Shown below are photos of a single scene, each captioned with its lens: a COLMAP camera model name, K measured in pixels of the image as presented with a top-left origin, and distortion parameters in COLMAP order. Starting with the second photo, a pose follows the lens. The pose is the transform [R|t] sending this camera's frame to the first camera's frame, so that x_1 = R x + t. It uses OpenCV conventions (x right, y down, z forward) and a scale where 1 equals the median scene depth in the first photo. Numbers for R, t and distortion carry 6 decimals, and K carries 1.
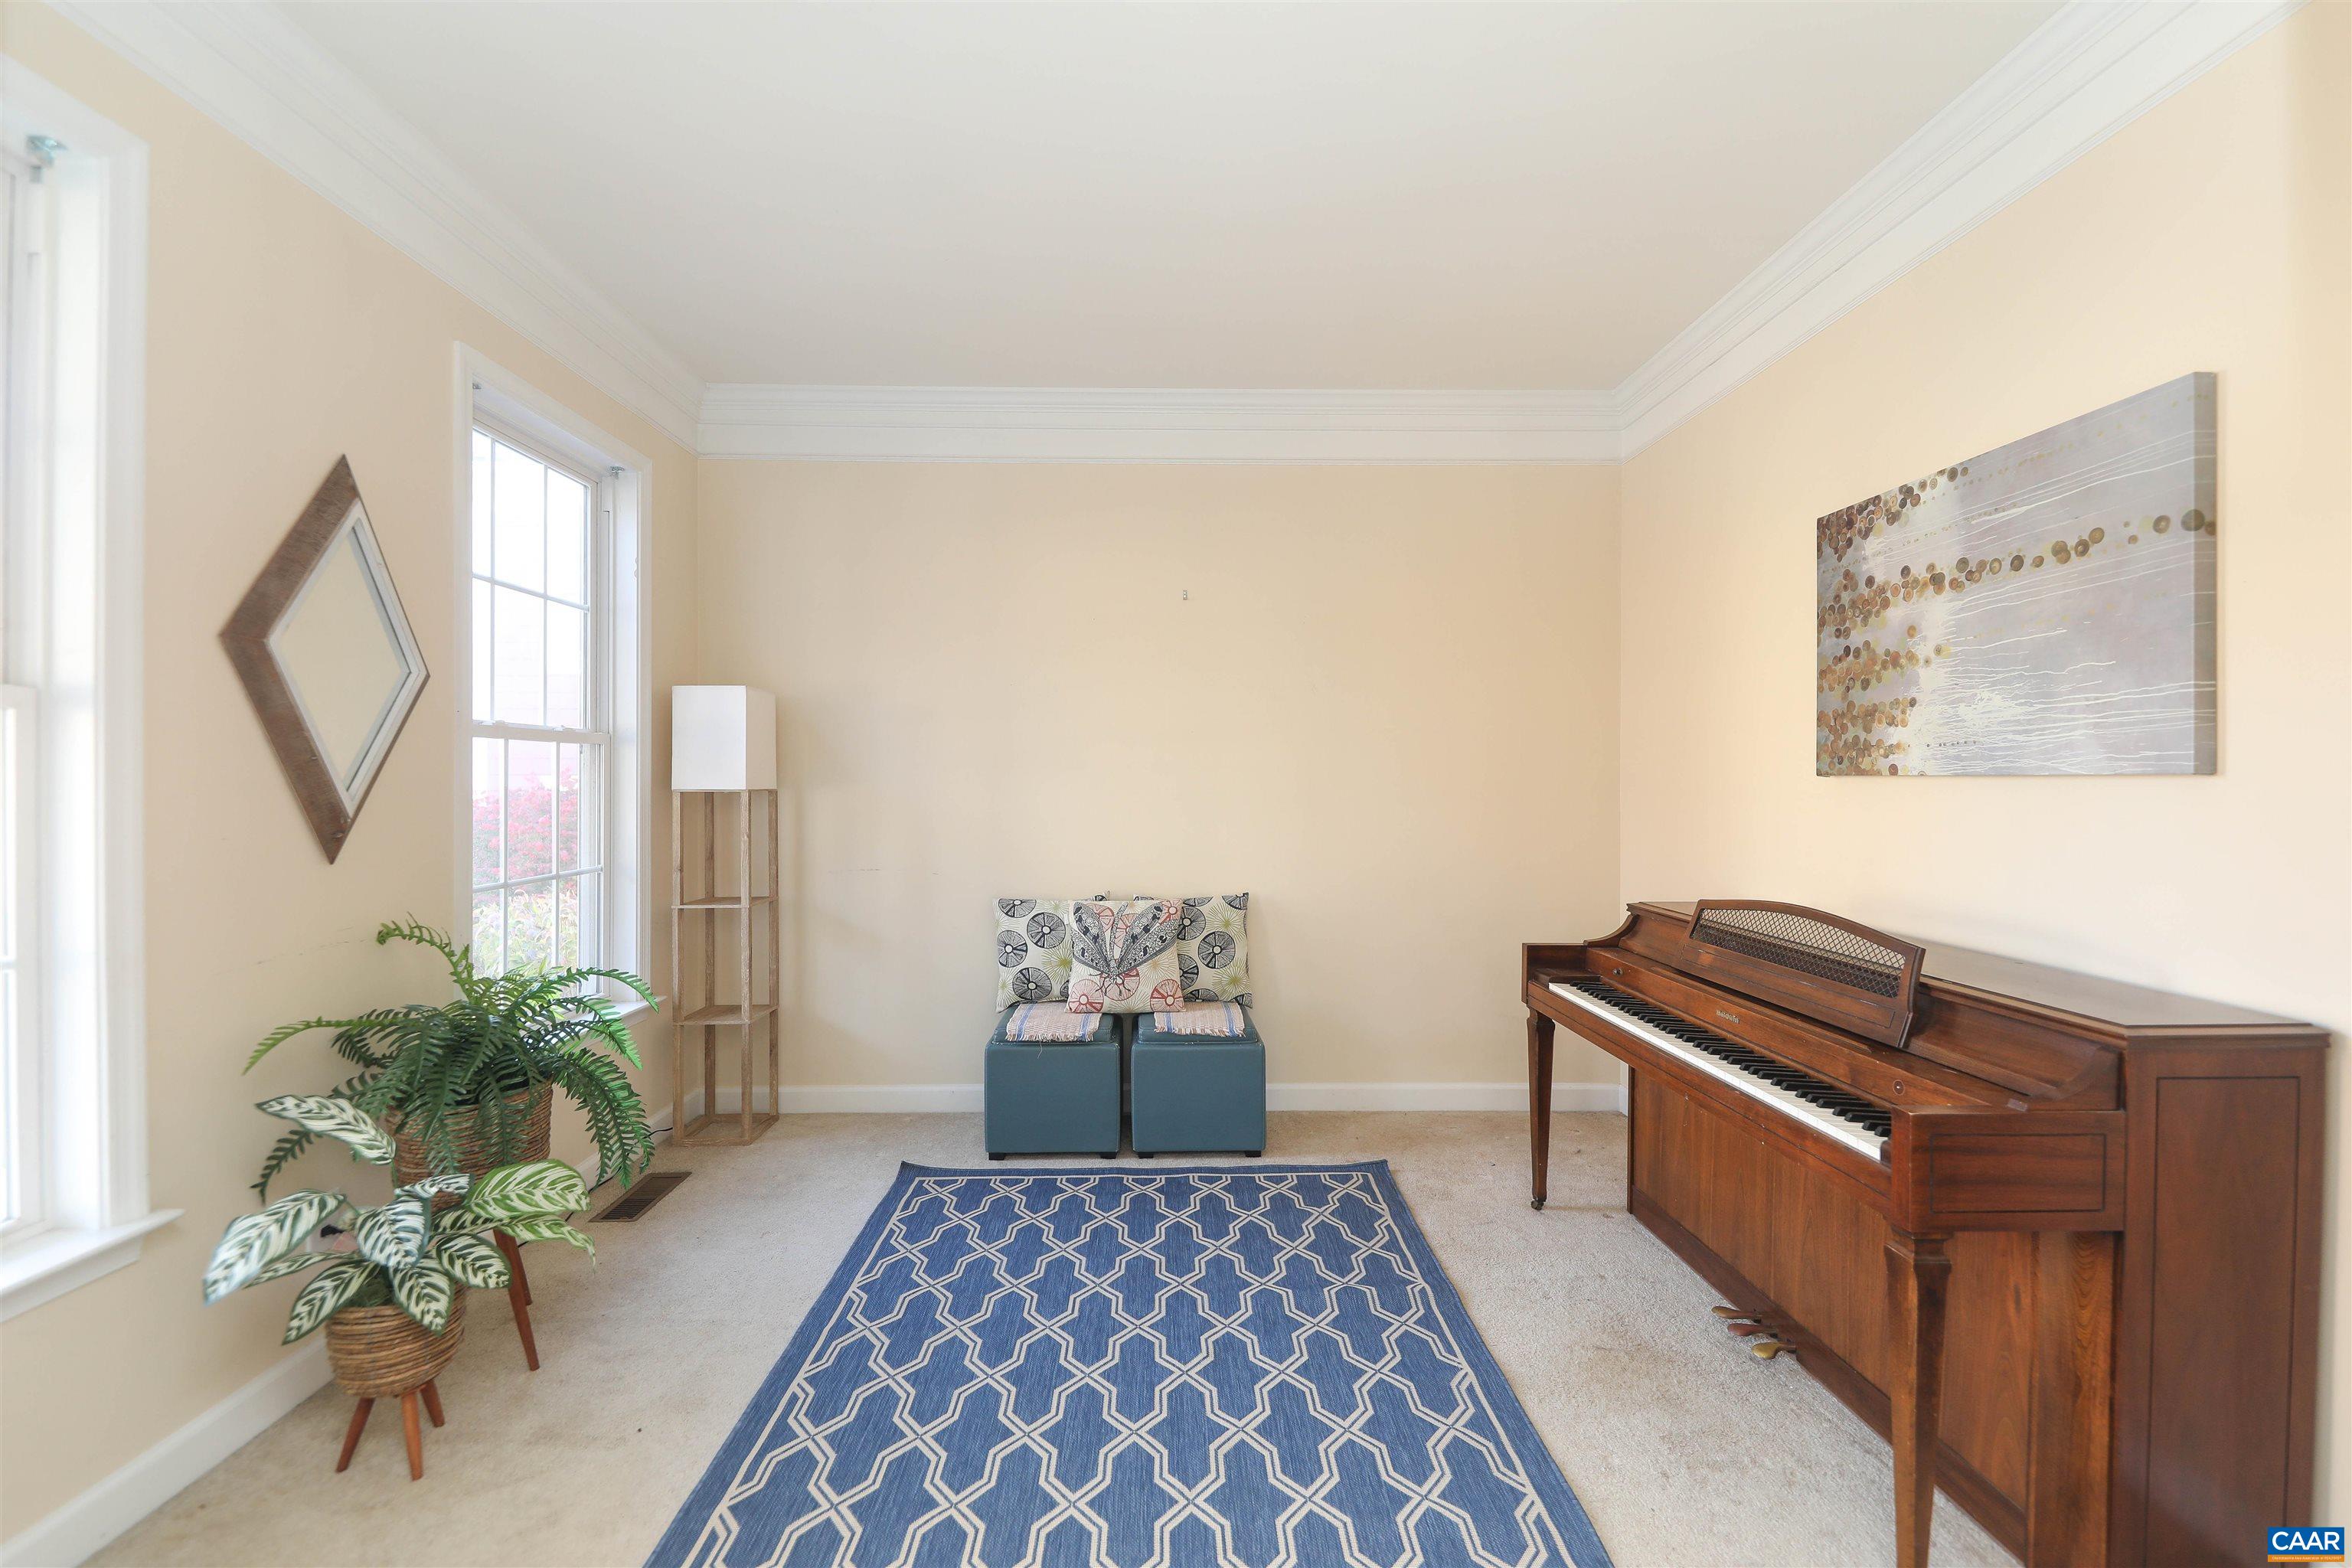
lens RADIAL K [[966.4, 0, 1145.9], [0, 966.4, 785.8], [0, 0, 1]] dist [0.007193, -0.006328]
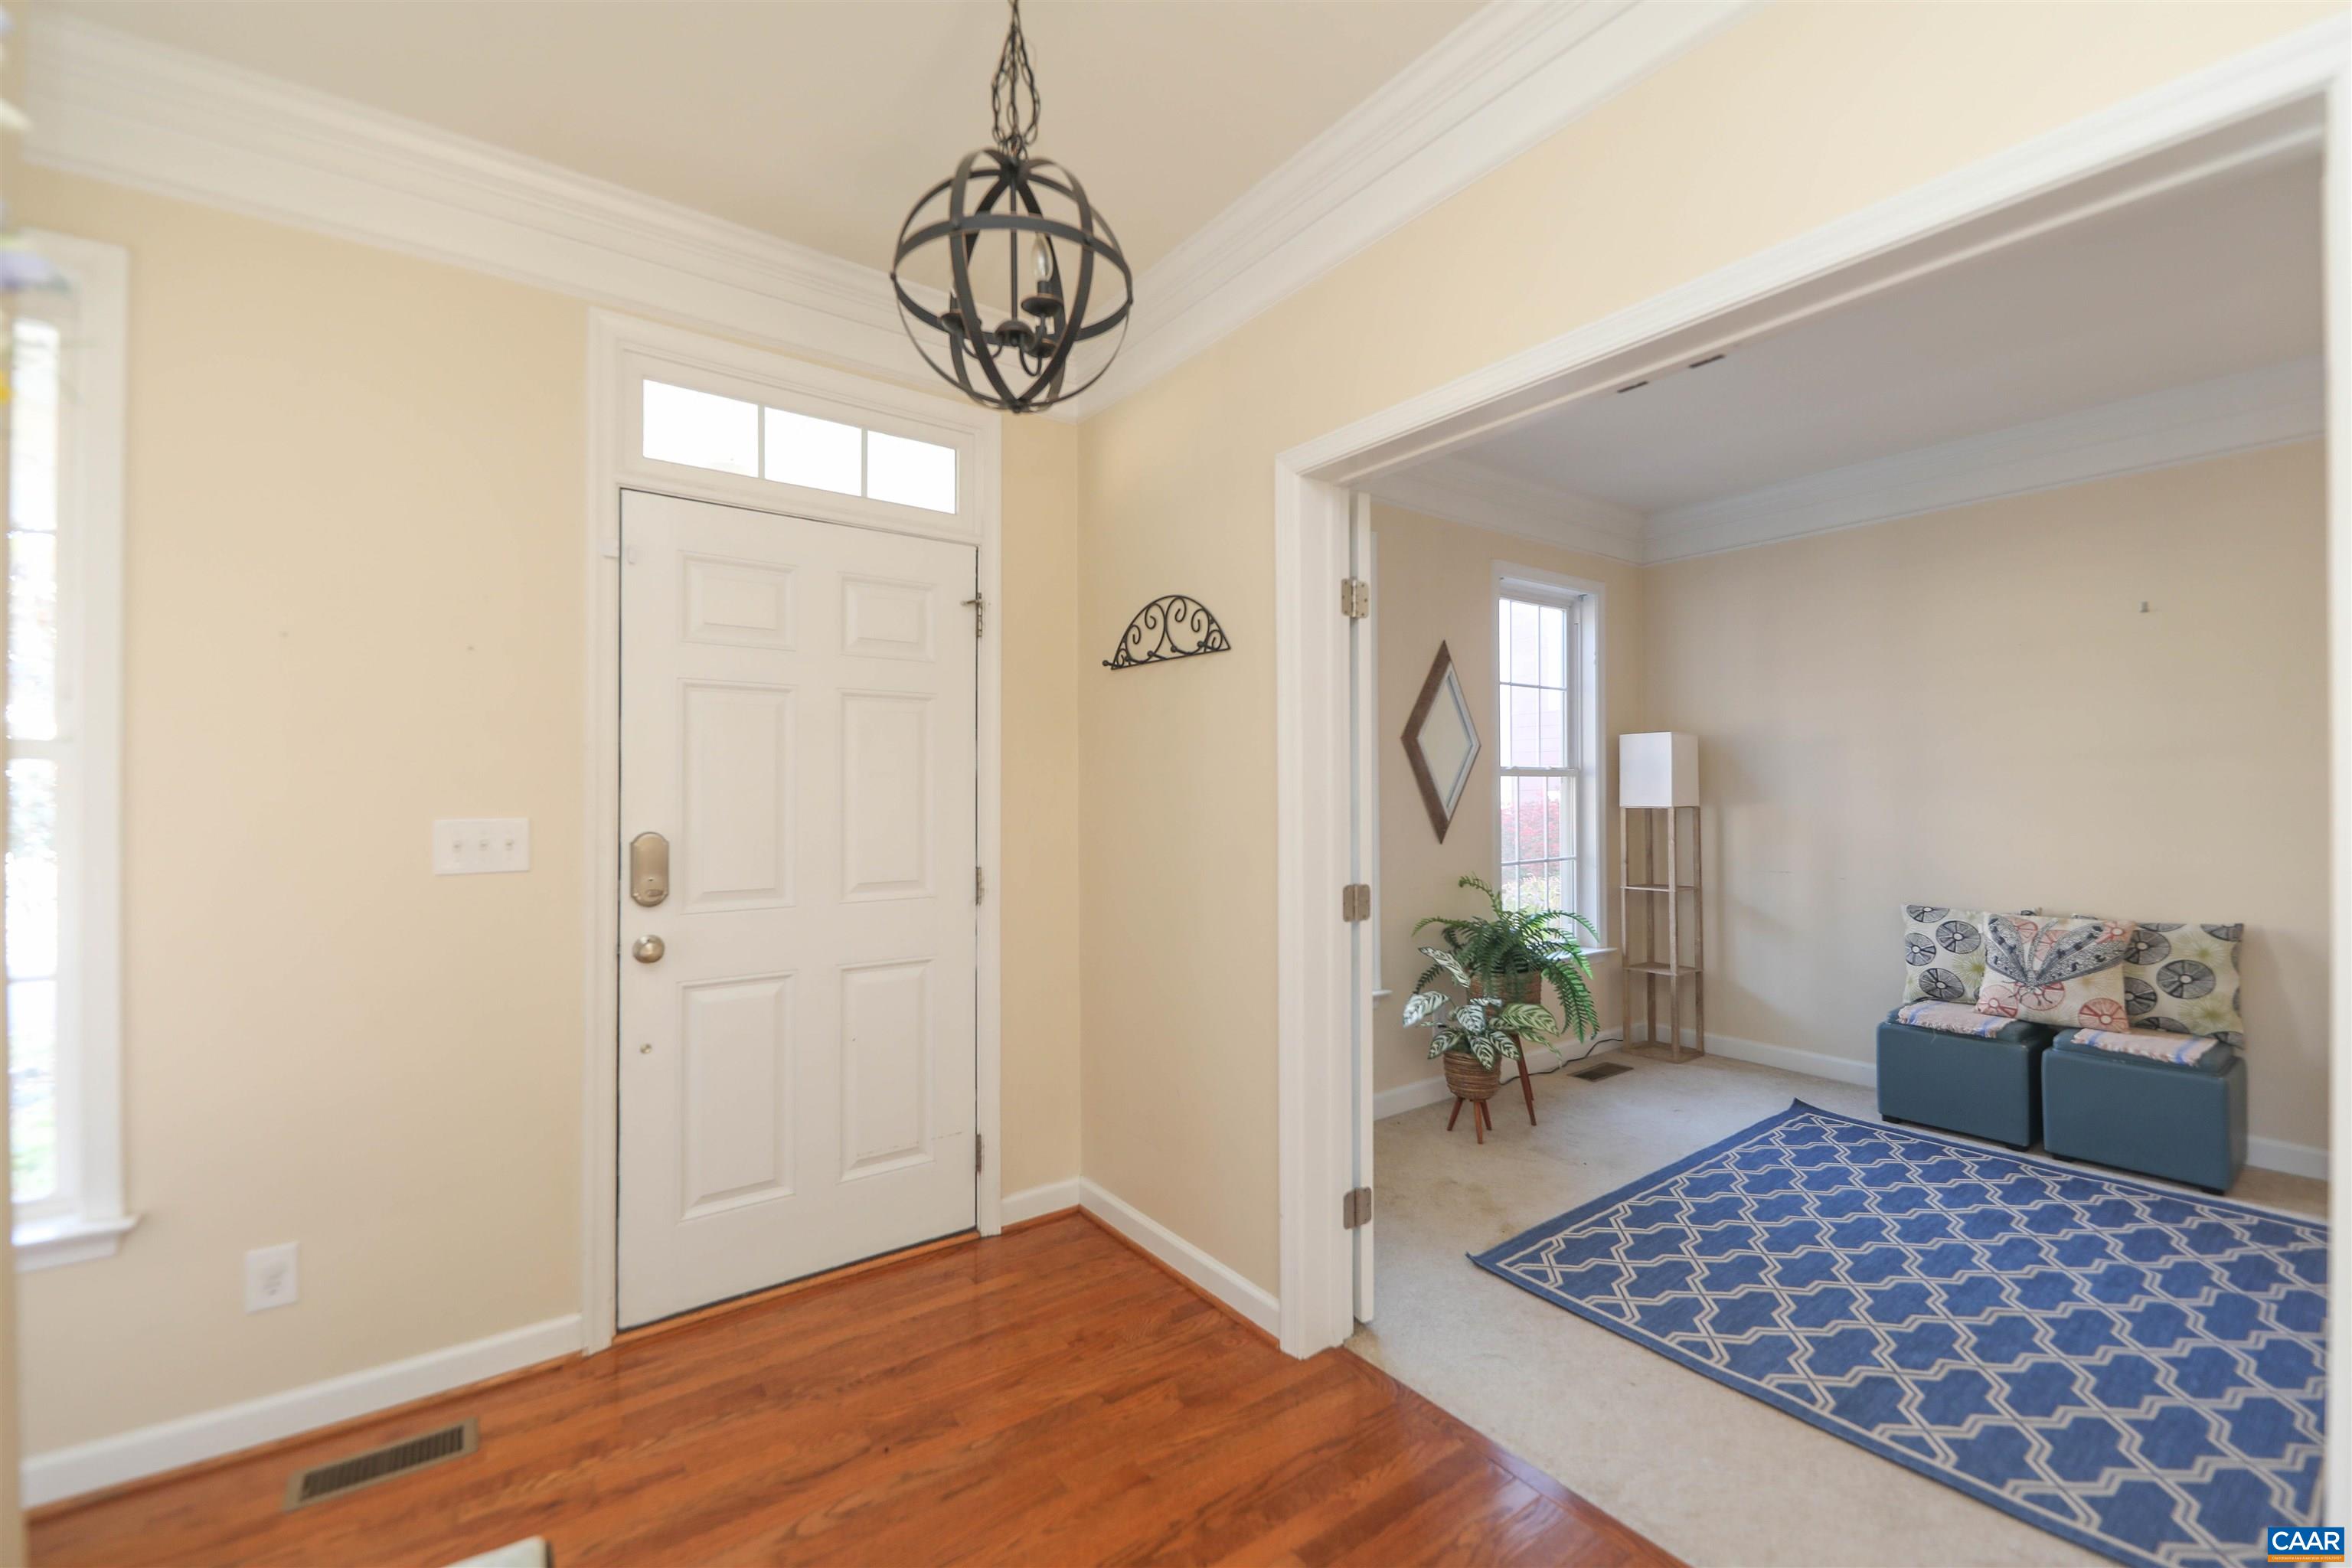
lens RADIAL K [[966.4, 0, 1162.6], [0, 966.4, 783.6], [0, 0, 1]] dist [0.007193, -0.006328]
pose [[0.587815, -0.012565, -0.808898, 0.305891], [0.001332, 0.999893, -0.014564, -0.011278], [0.808994, 0.007484, 0.587769, -0.445287]]
